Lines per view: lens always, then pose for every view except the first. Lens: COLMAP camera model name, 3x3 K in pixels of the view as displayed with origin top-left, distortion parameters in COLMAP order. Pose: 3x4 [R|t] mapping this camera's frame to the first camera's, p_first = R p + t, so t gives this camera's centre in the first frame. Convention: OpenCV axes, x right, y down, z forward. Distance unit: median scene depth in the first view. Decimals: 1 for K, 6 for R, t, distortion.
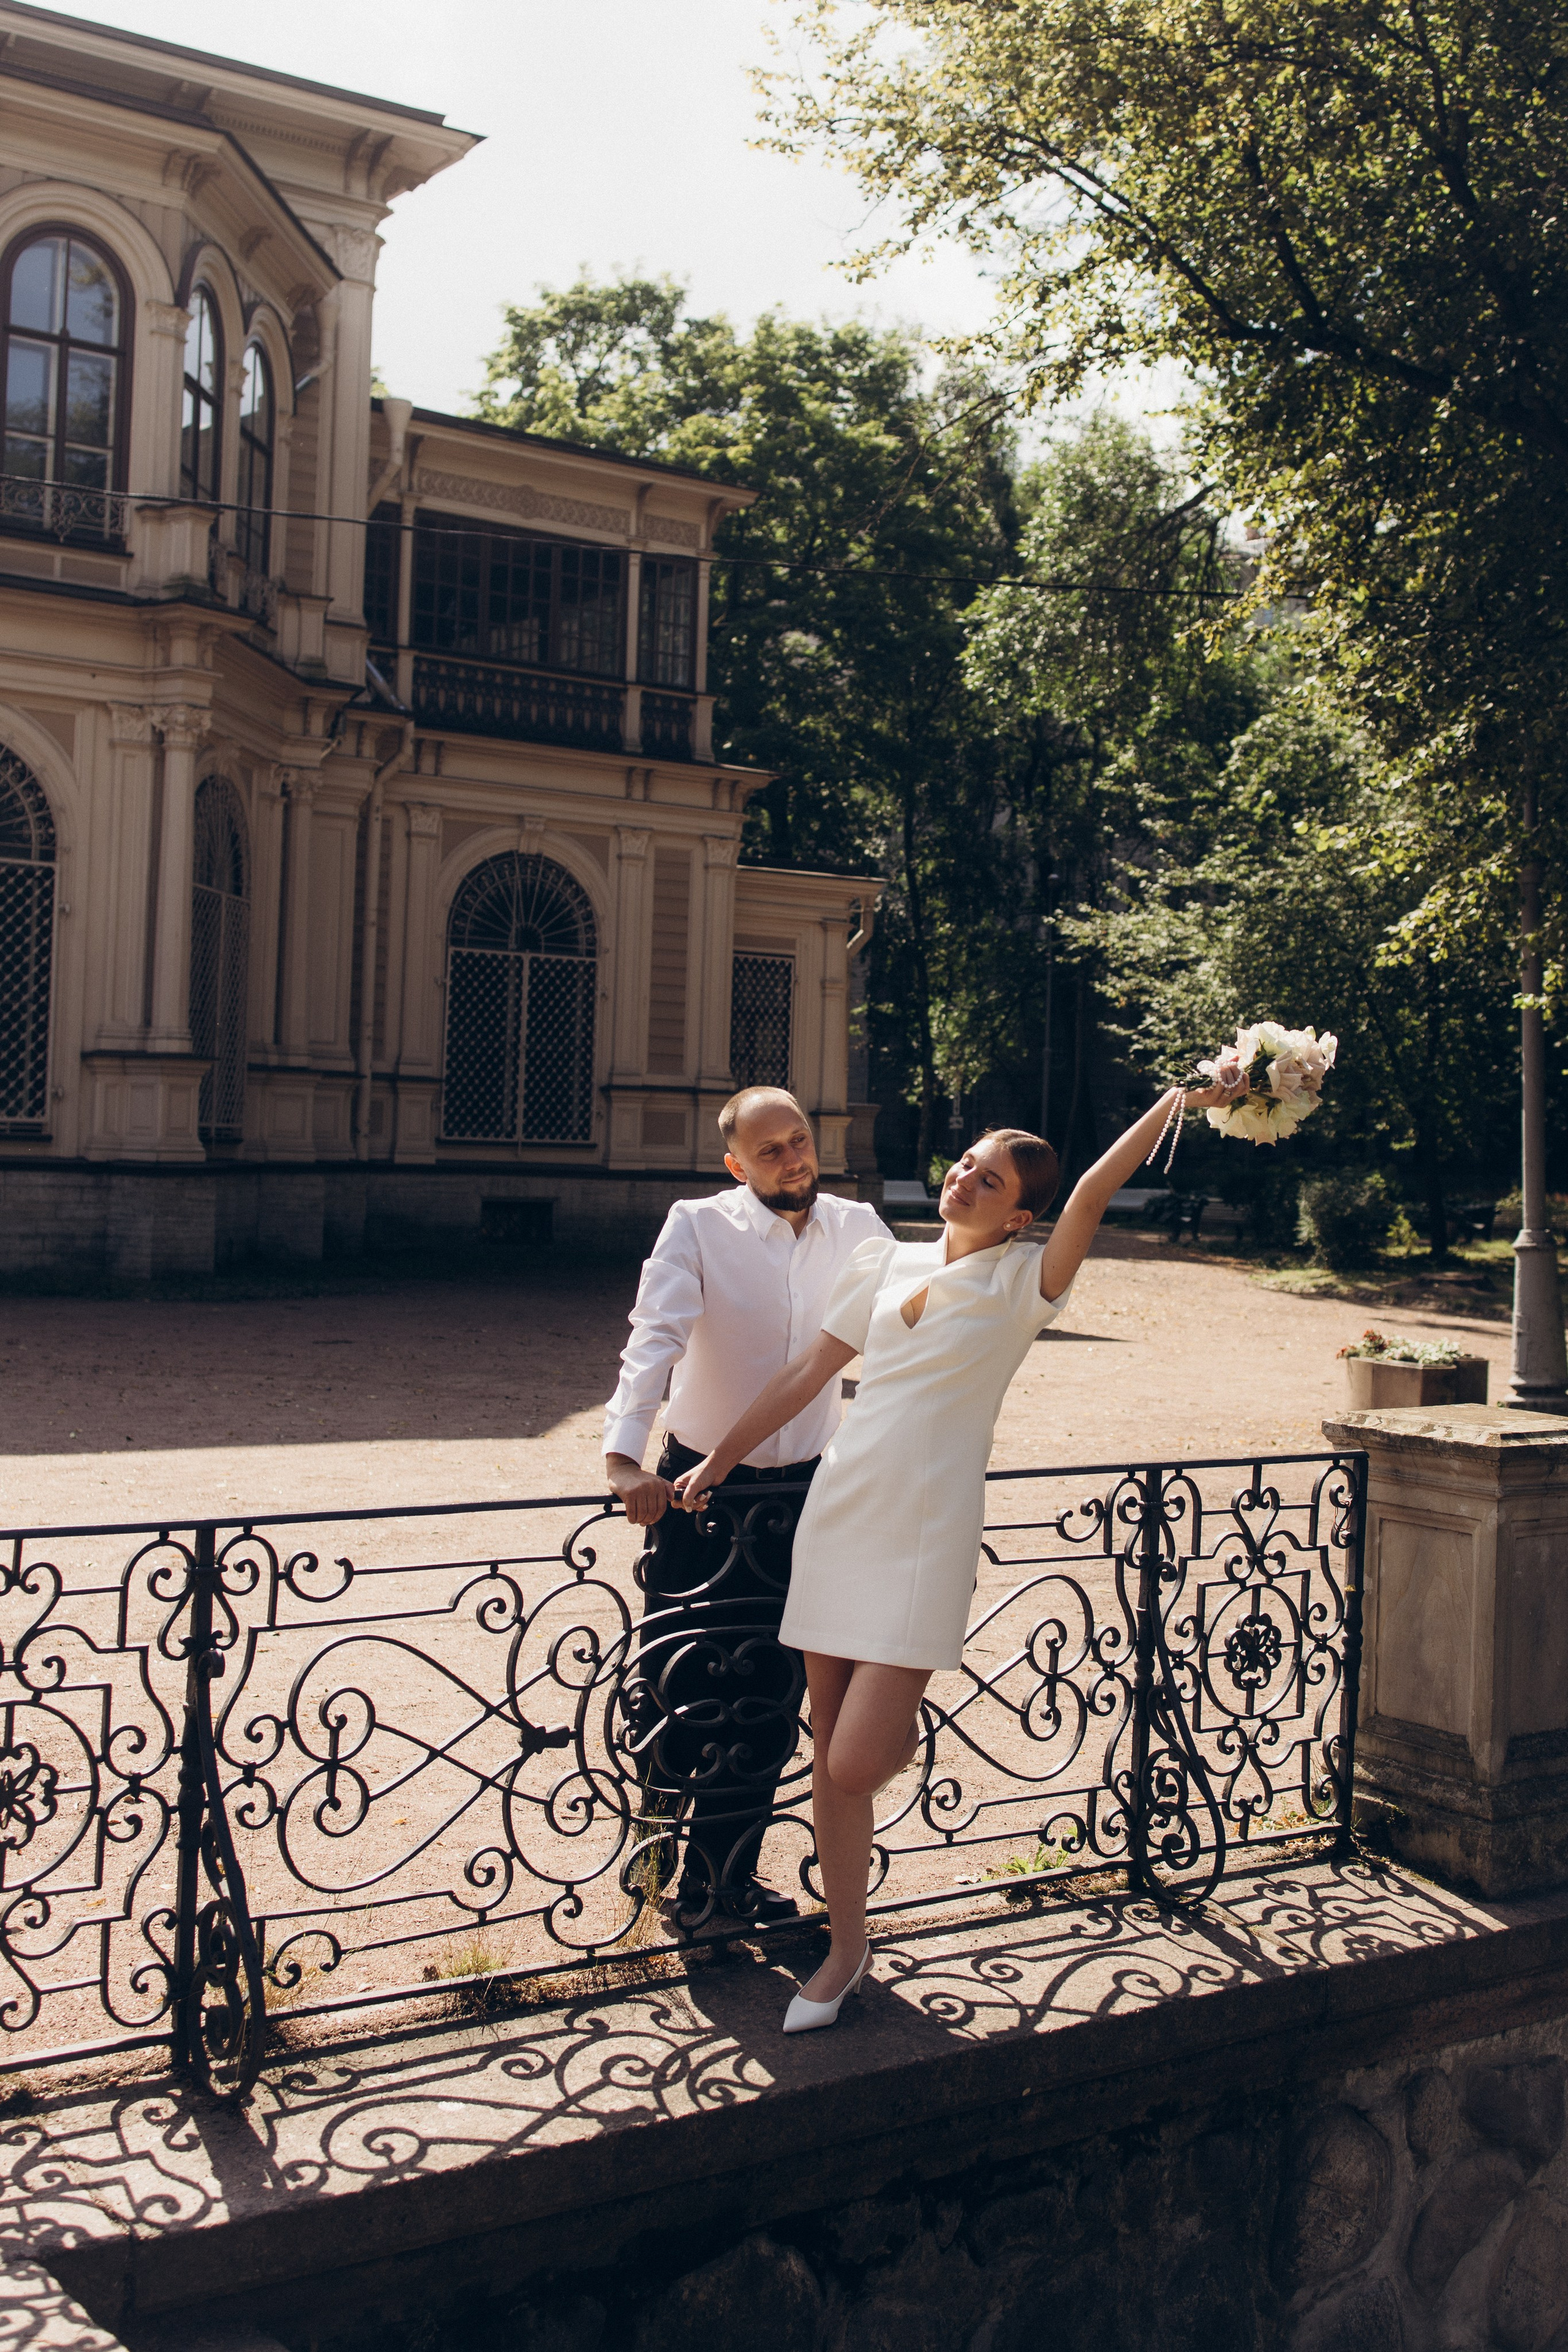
lens RADIAL K [[2265.7, 0, 1098.6], [0, 2265.7, 1266.7], [0, 0, 1]] dist [-0.000084, 0.019473]
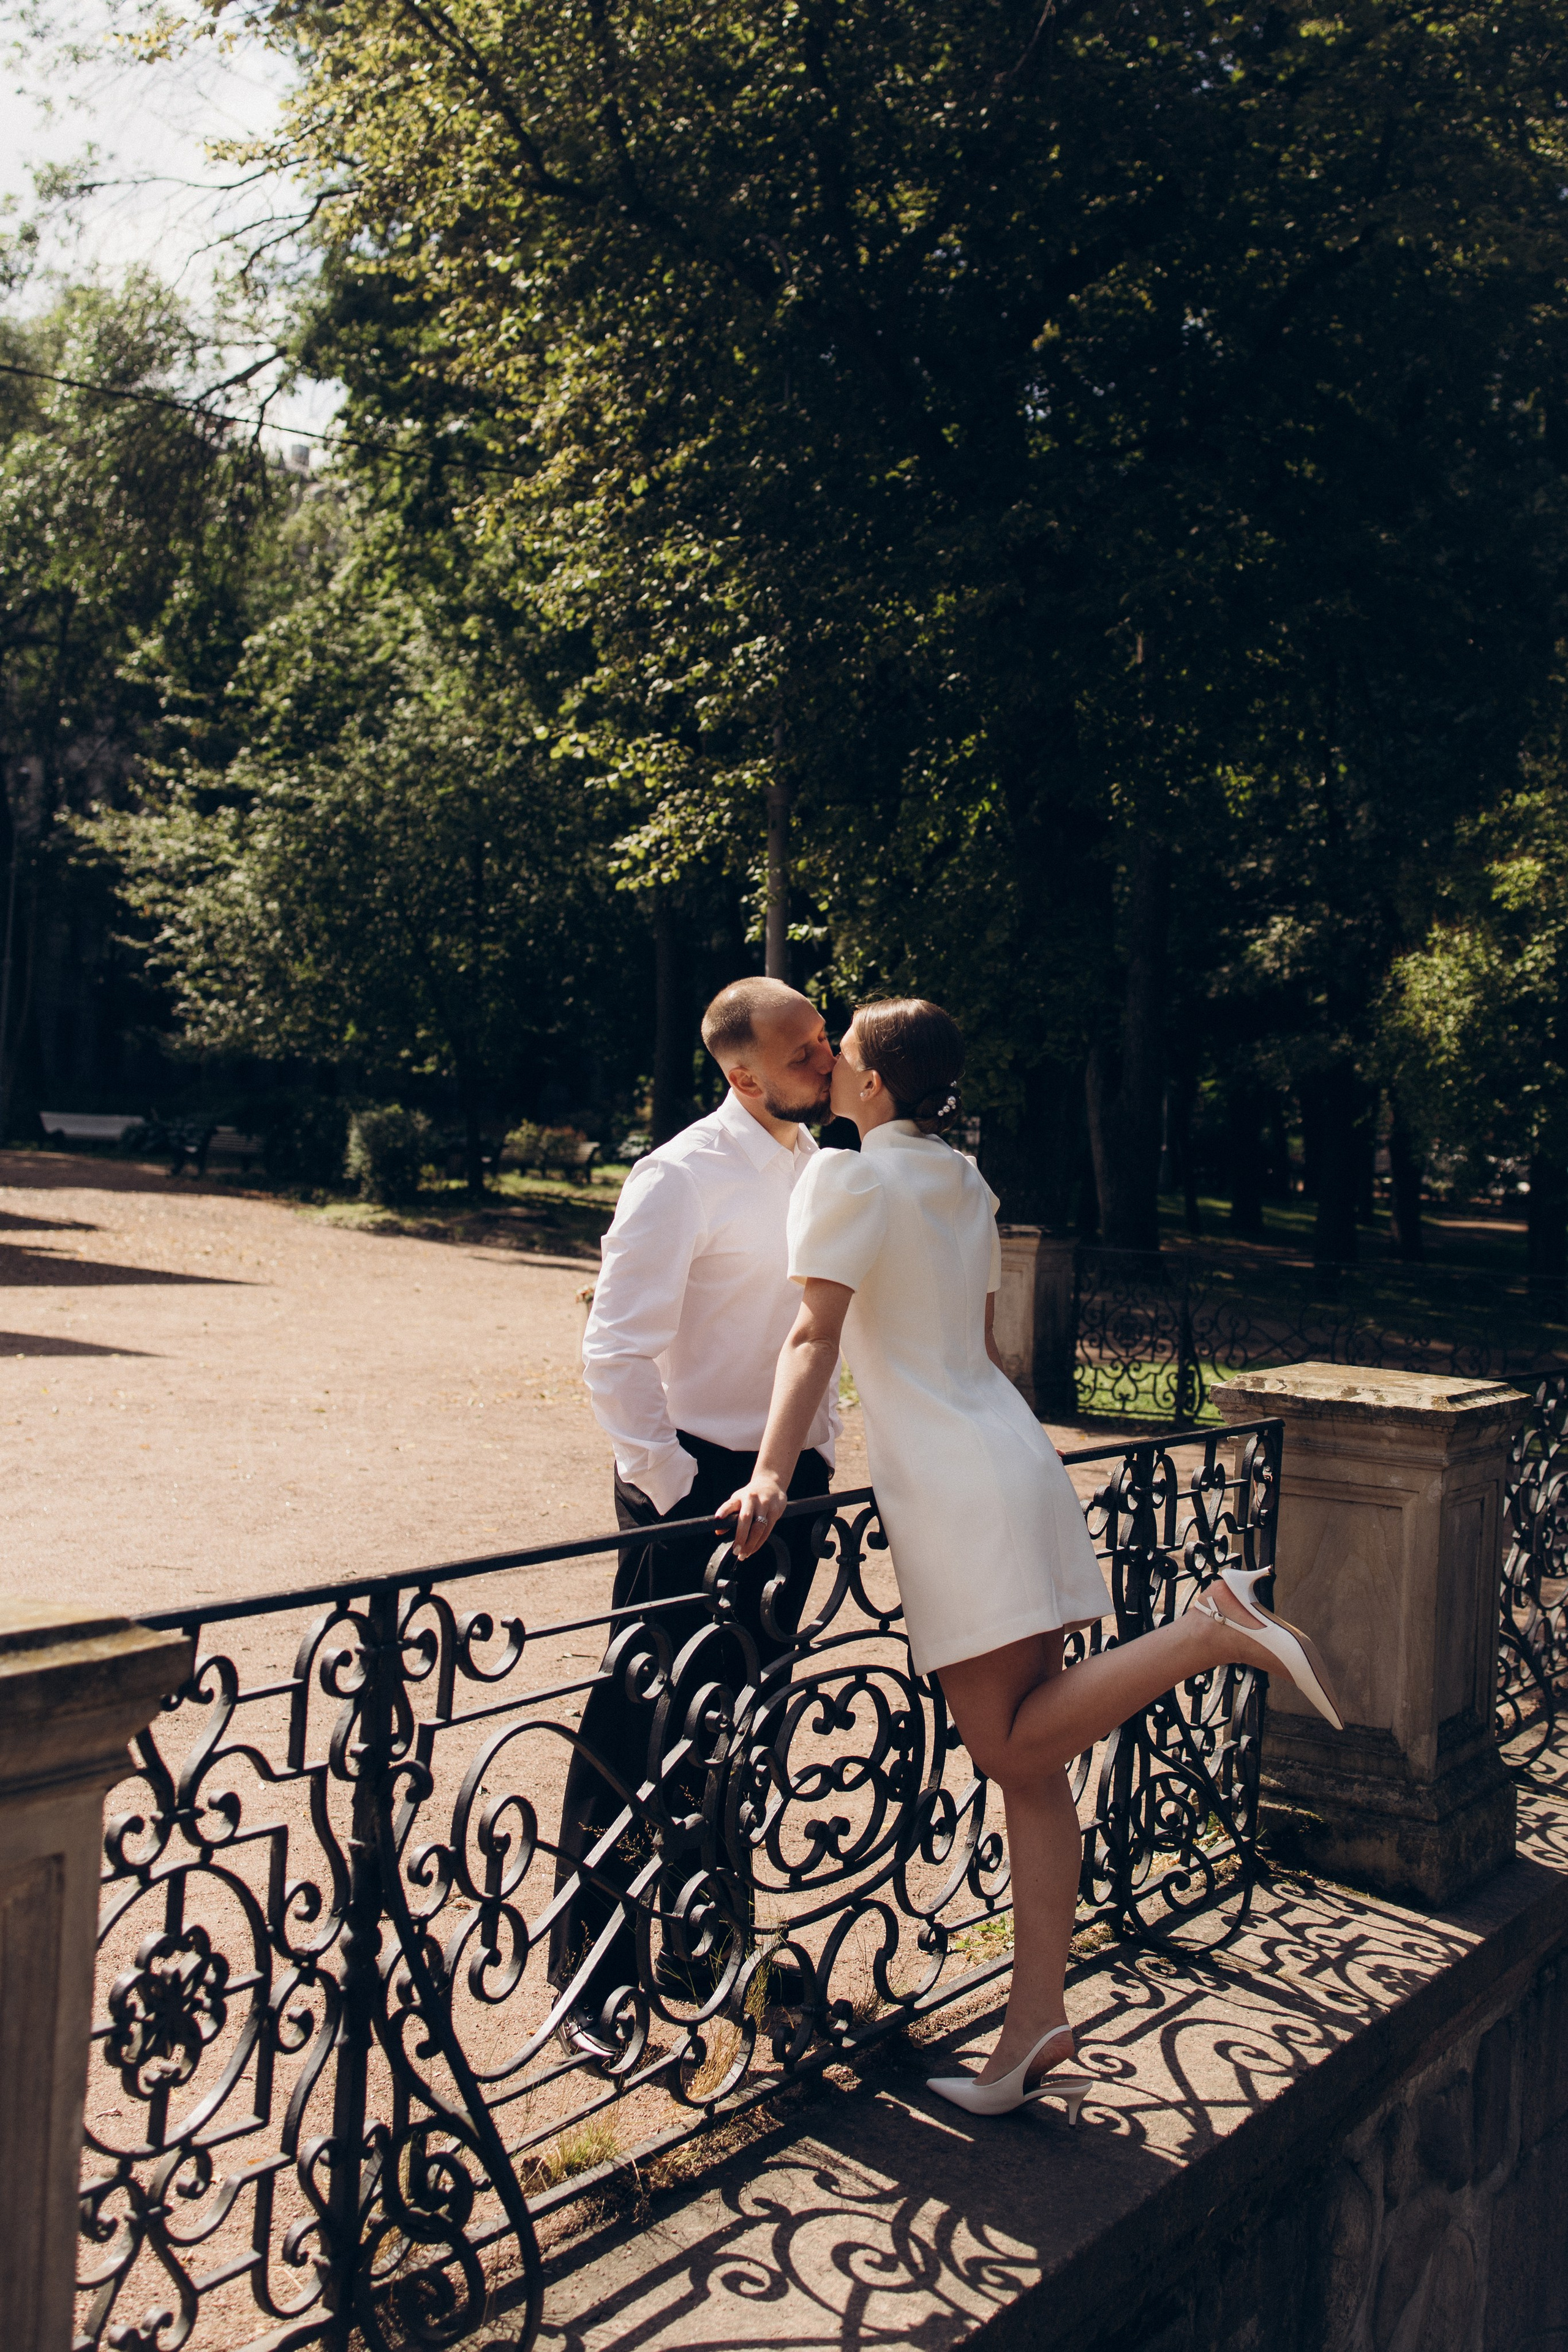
lens RADIAL K [[2320.0, 0, 783.6], [0, 2320.0, 1170.4], [0, 0, 1]] dist [0.002029, 0.010995]
pose [[0.940898, 0.006171, 0.338634, -0.407388], [-0.001879, 0.999914, -0.013003, -0.005202], [-0.338685, 0.011598, 0.940828, 0.213813]]
